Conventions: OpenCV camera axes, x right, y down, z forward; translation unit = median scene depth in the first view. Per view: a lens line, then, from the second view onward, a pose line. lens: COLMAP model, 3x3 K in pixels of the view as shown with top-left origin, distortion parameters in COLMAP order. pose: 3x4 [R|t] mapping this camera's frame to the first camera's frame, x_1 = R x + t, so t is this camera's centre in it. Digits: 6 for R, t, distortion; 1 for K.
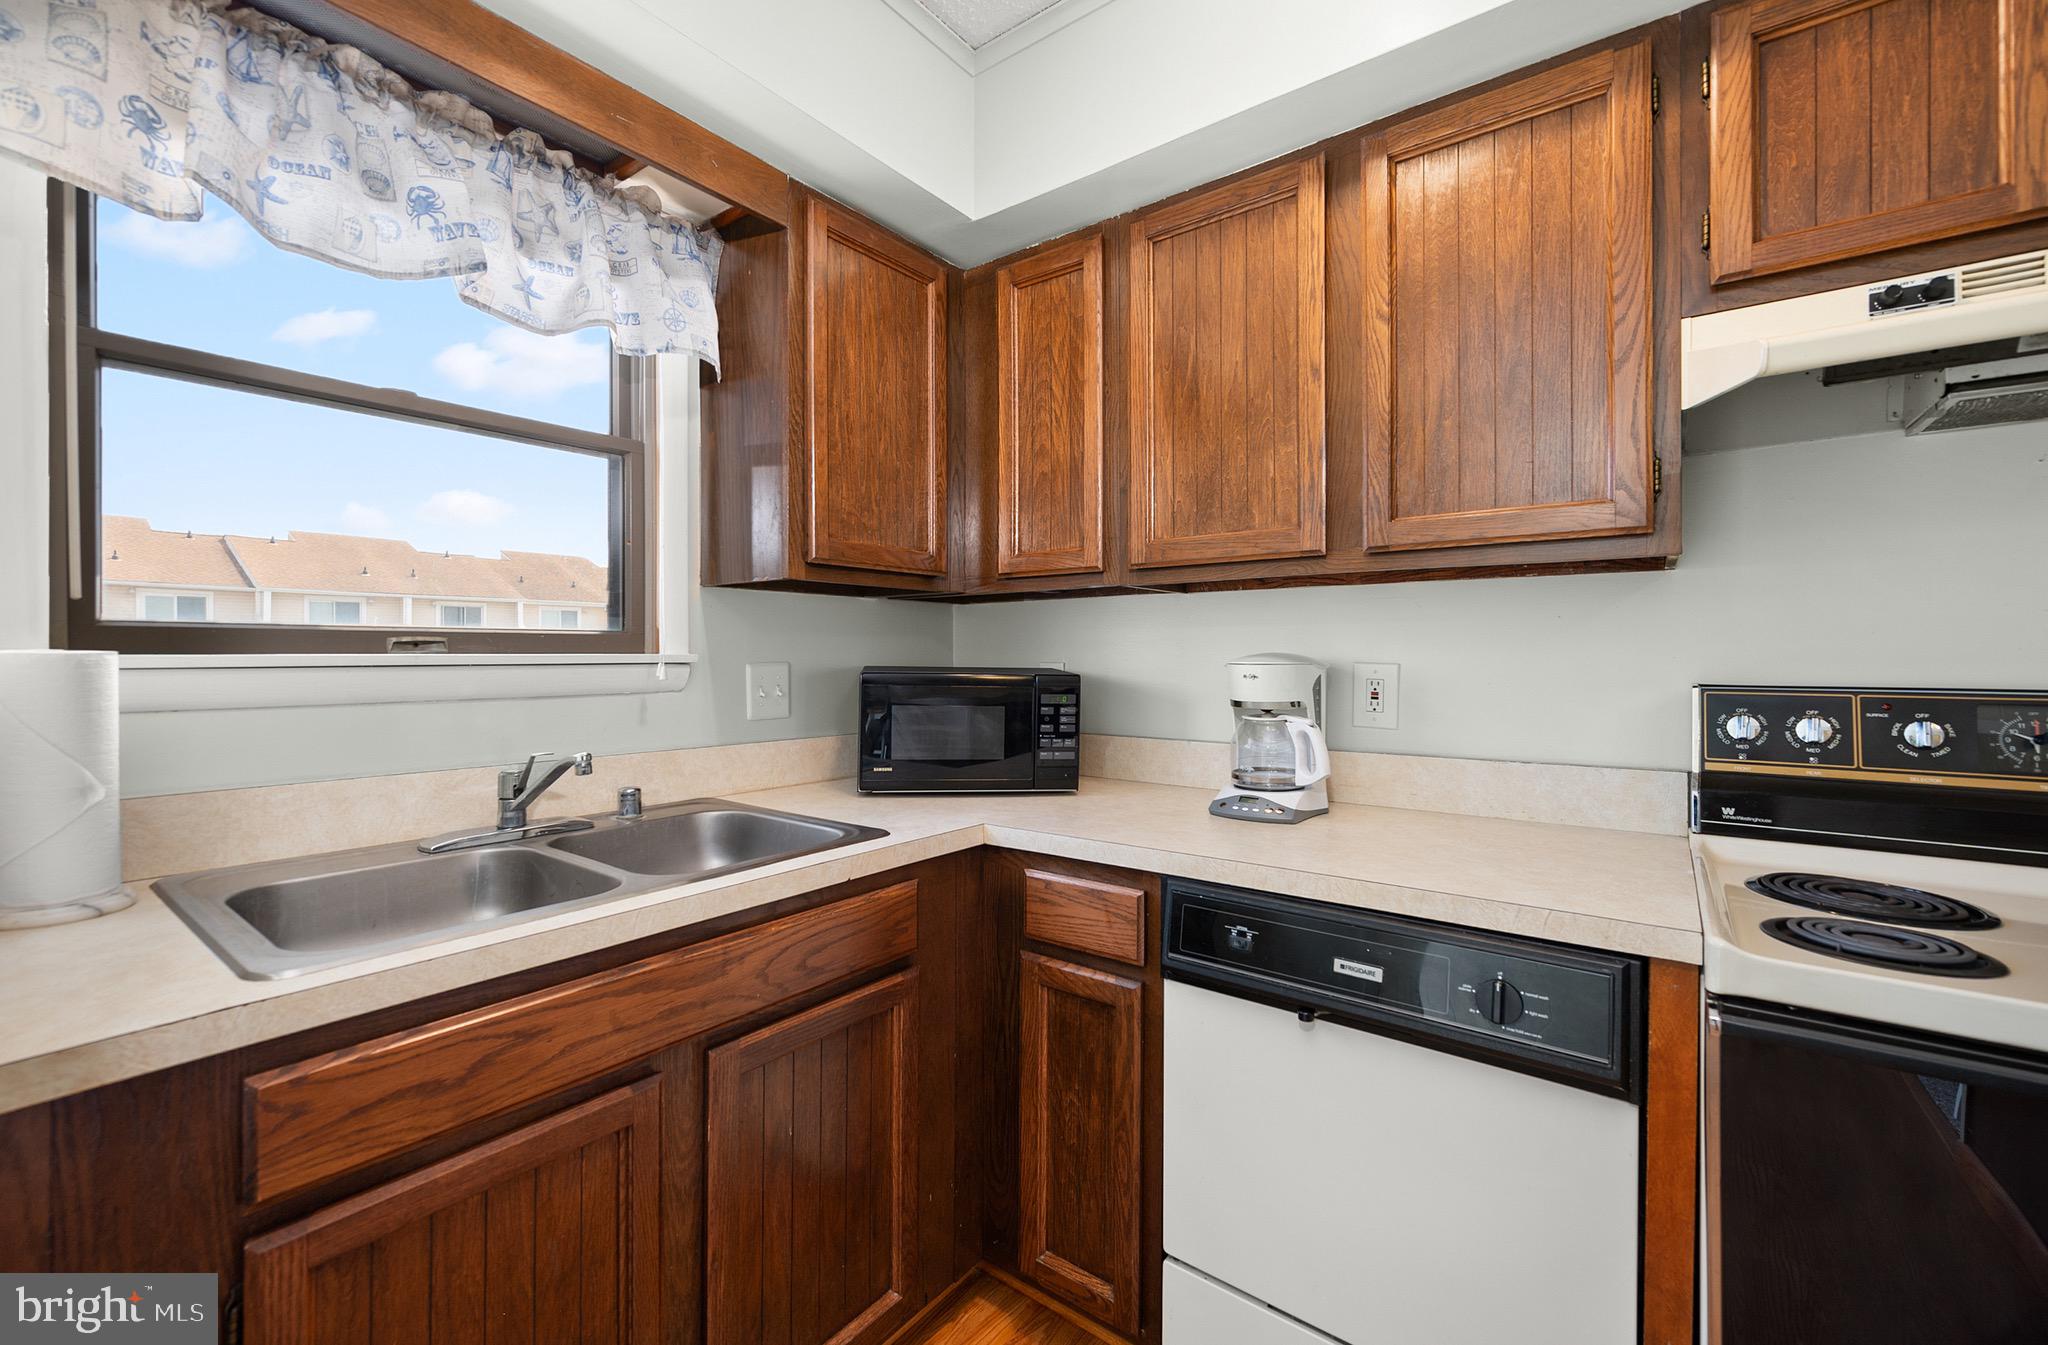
lens RADIAL K [[844.3, 0, 999.0], [0, 844.3, 654.4], [0, 0, 1]] dist [0.000190, 0.000278]
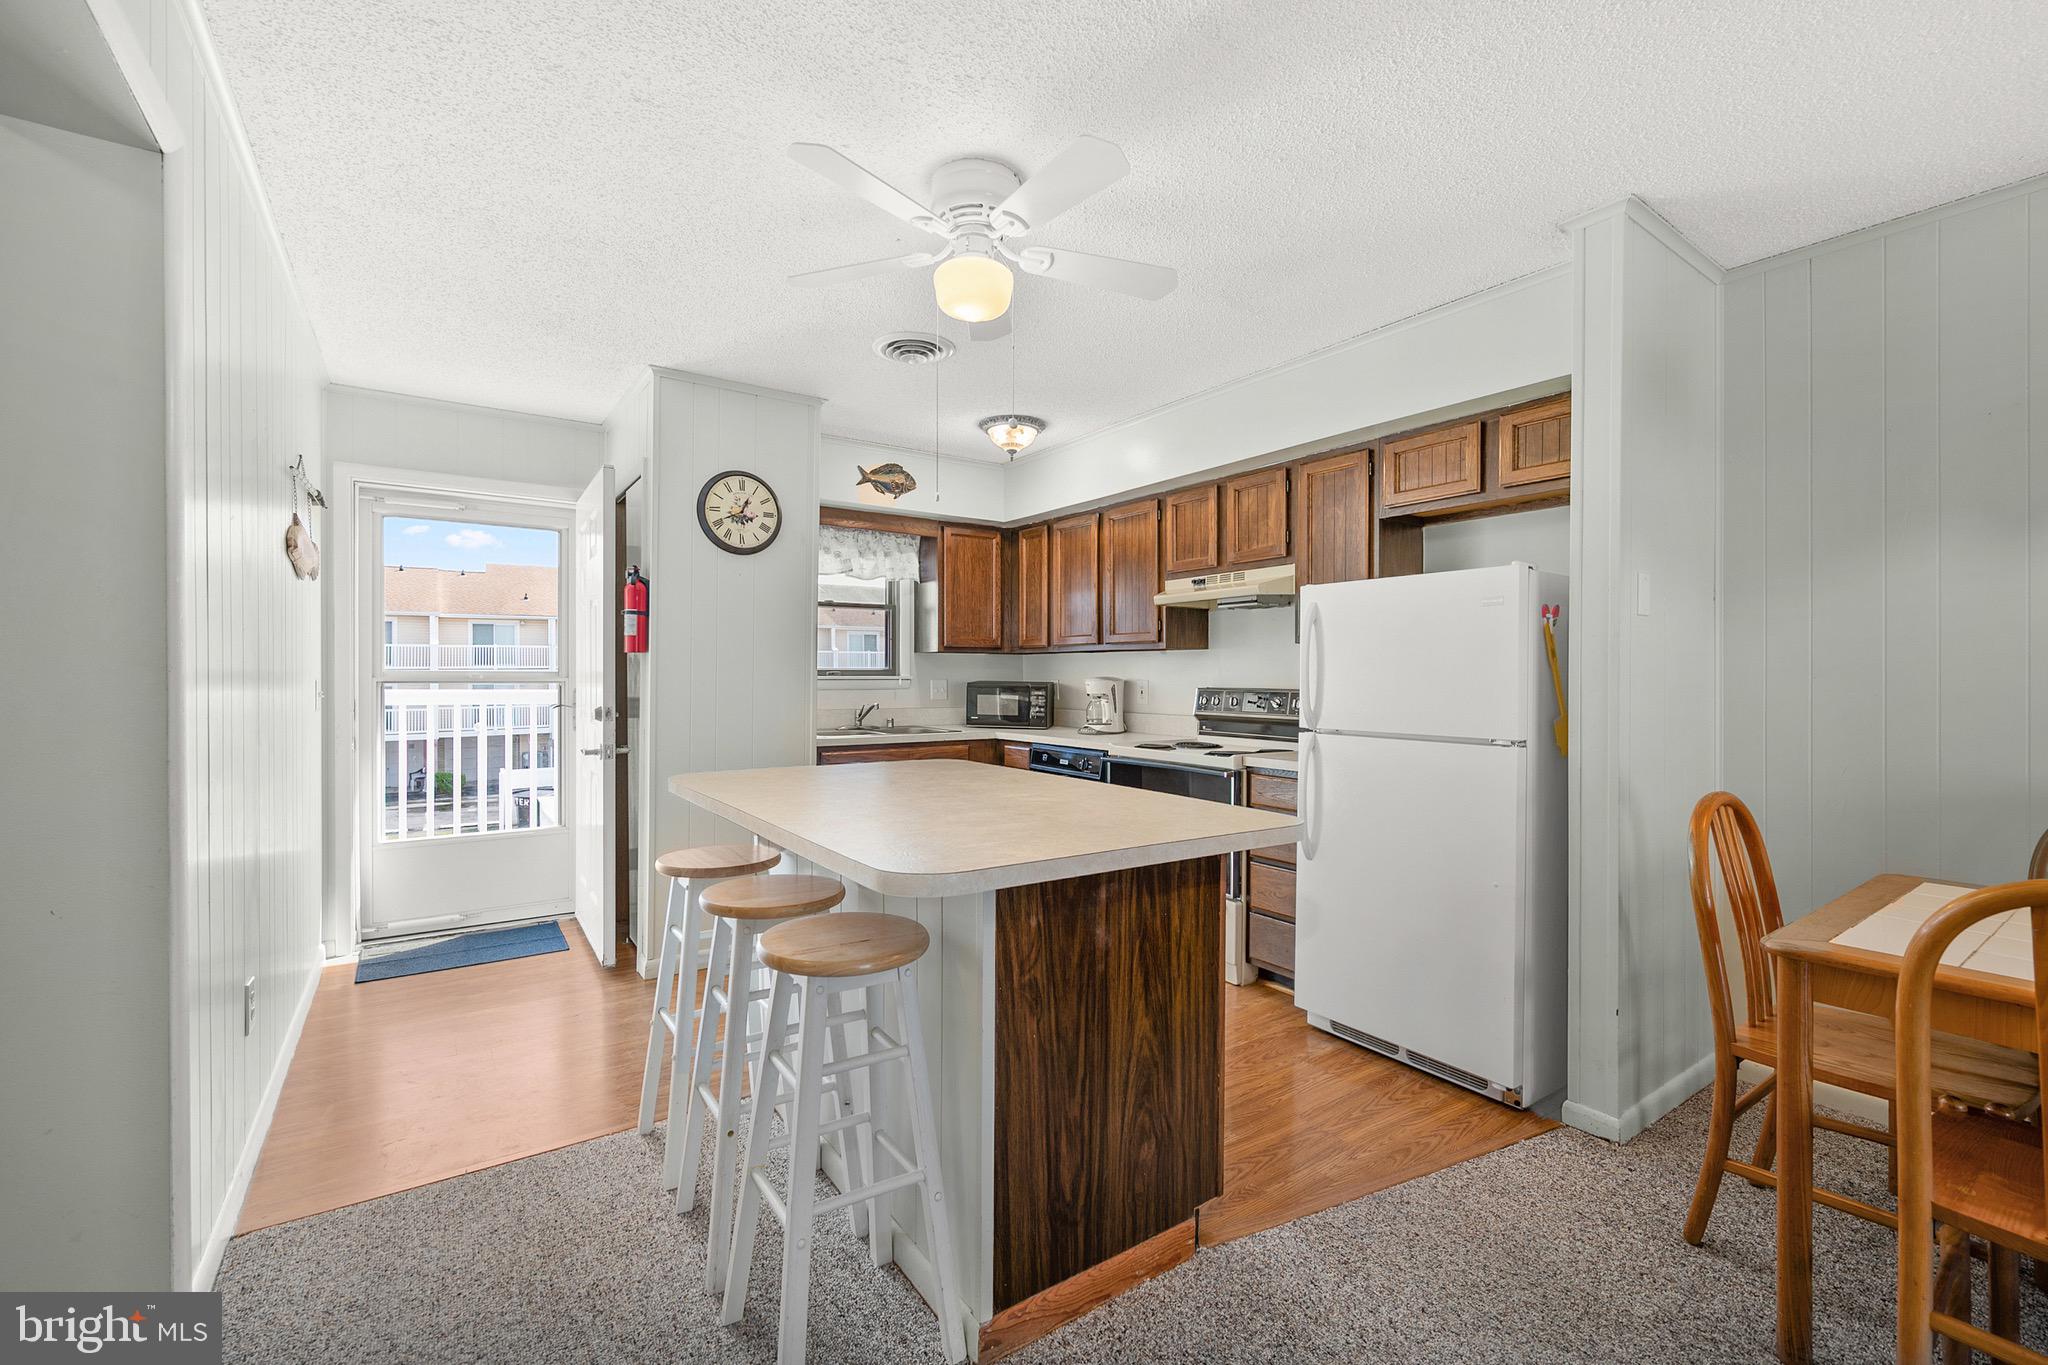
lens RADIAL K [[880.2, 0, 1049.1], [0, 880.2, 695.4], [0, 0, 1]] dist [0.000175, -0.000011]
pose [[0.961317, 0.011443, -0.275207, 1.189878], [-0.005025, 0.999699, 0.024014, -0.010172], [0.275399, -0.021702, 0.961085, -2.293813]]
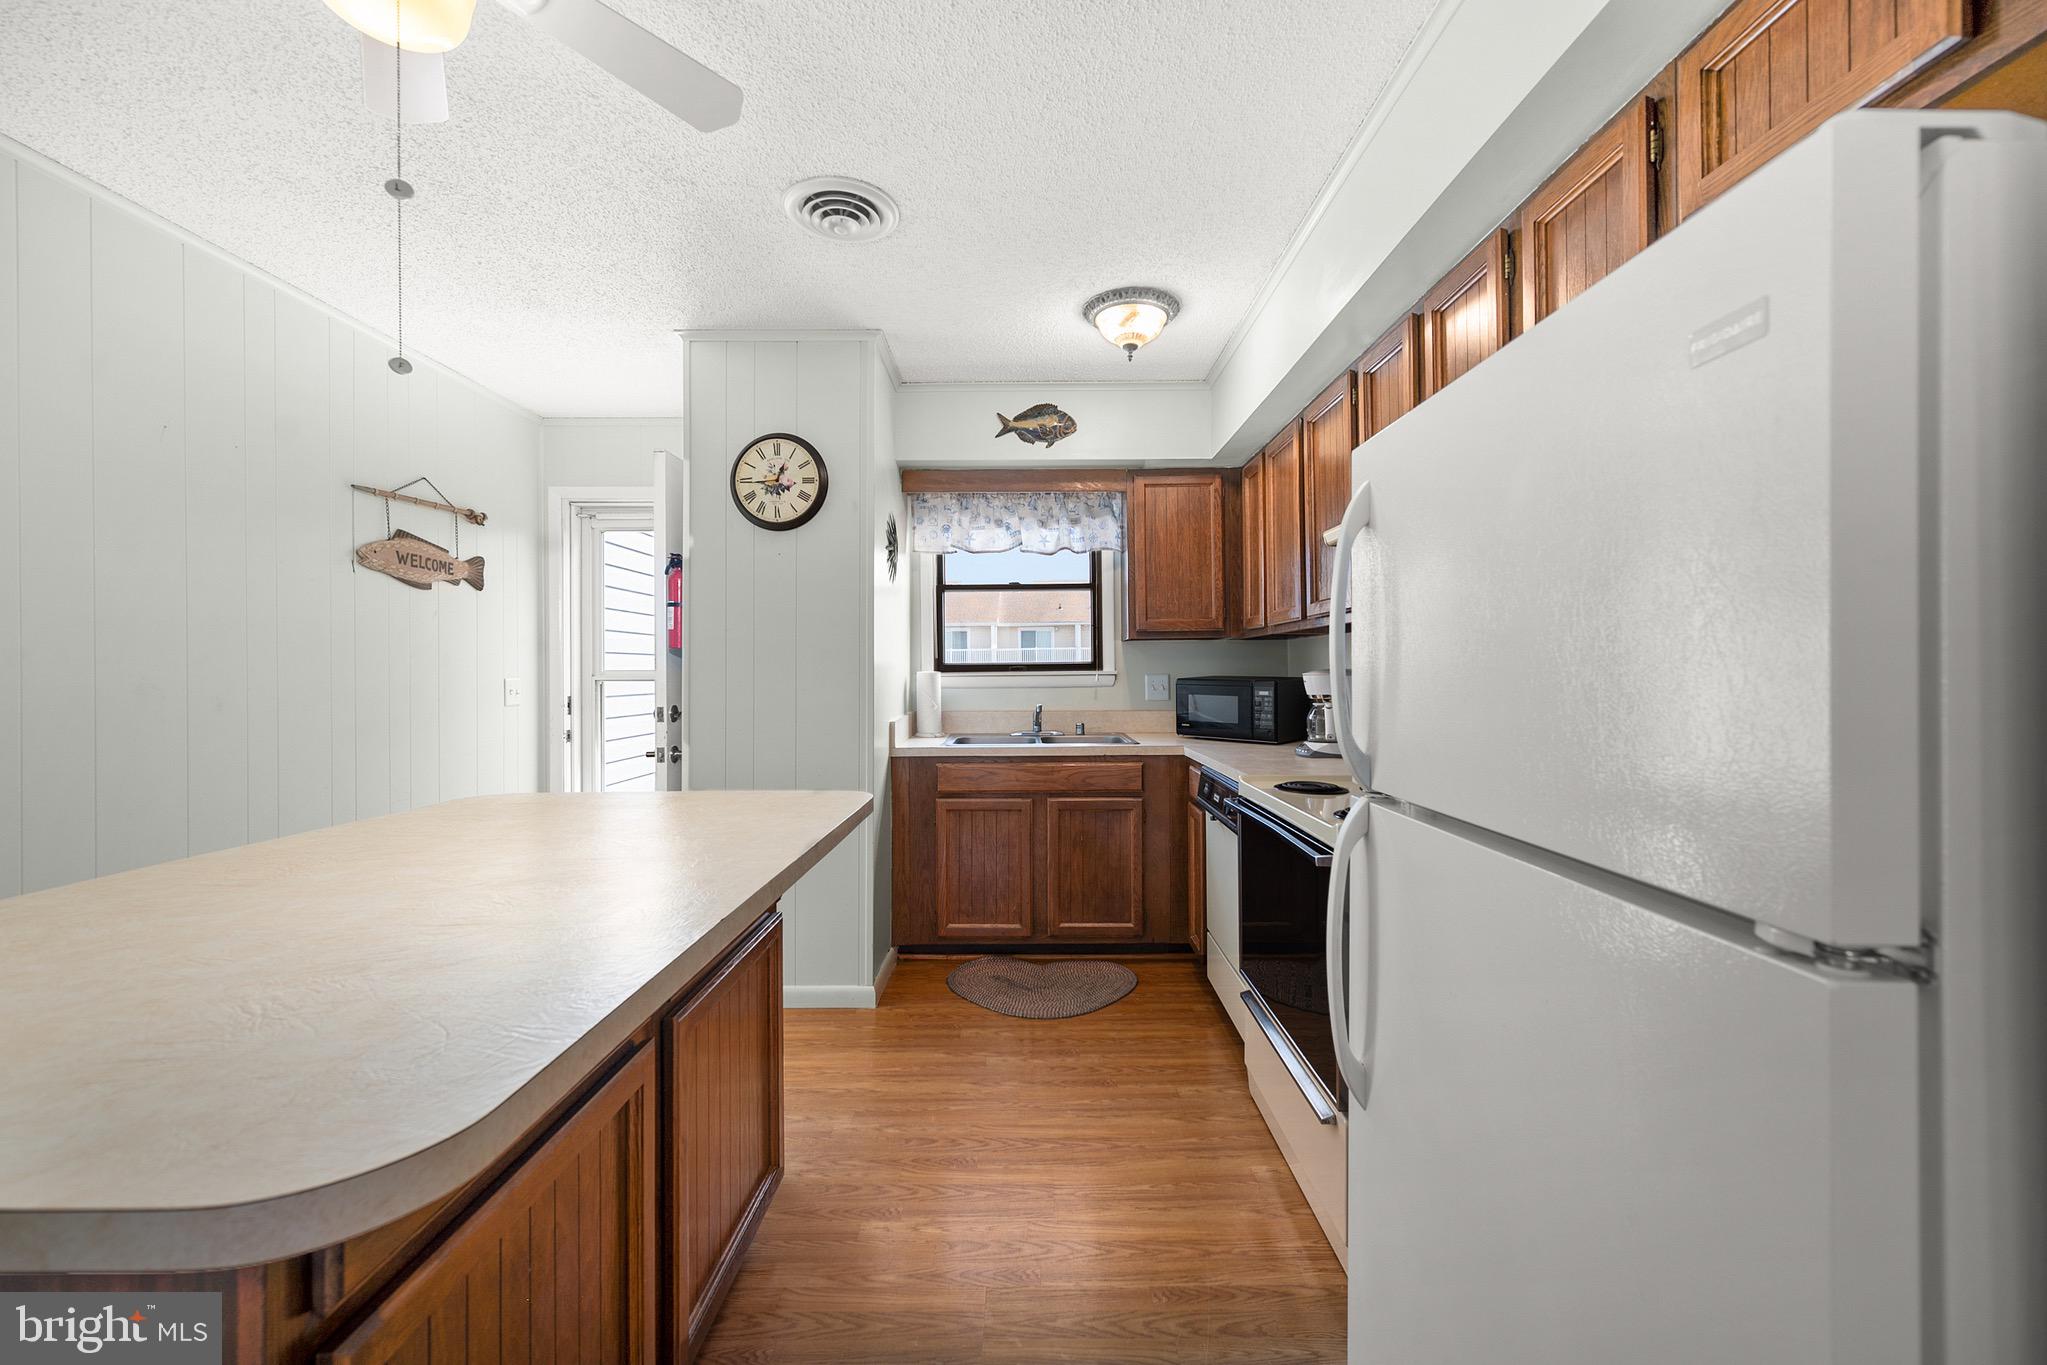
lens RADIAL K [[832.9, 0, 1021.6], [0, 832.9, 667.4], [0, 0, 1]] dist [-0.001081, -0.000207]
pose [[0.614970, -0.006376, -0.788525, 1.629910], [0.006684, 0.999974, -0.002872, -0.006356], [0.788522, -0.003504, 0.614997, -0.782303]]
